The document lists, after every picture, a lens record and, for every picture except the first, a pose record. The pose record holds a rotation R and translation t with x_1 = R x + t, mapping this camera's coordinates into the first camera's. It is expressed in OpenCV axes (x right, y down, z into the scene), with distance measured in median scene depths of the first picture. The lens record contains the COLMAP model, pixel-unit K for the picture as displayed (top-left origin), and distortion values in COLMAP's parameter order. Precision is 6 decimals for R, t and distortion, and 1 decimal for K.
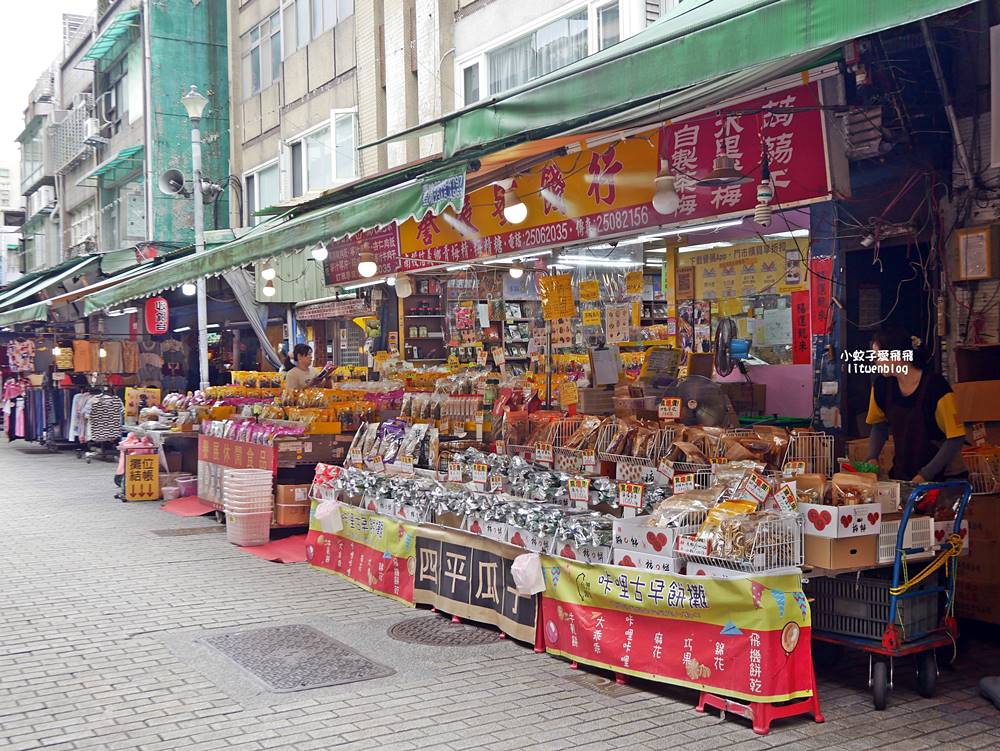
lens RADIAL K [[1111.2, 0, 500.0], [0, 1111.2, 375.5], [0, 0, 1]] dist [-0.000547, -0.000010]
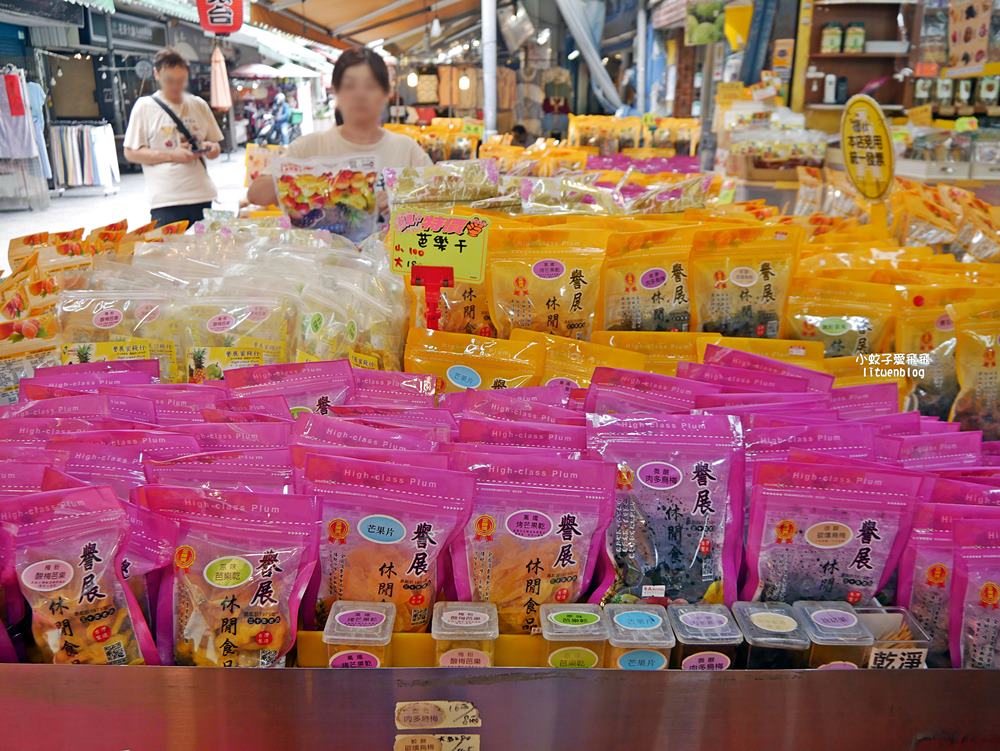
lens RADIAL K [[840.2, 0, 500.0], [0, 840.2, 375.5], [0, 0, 1]] dist [-0.033999, -0.002304]
pose [[0.865344, 0.179365, -0.467983, -0.013432], [-0.028005, 0.949611, 0.312176, -0.011959], [0.500395, -0.257033, 0.826764, 0.624281]]
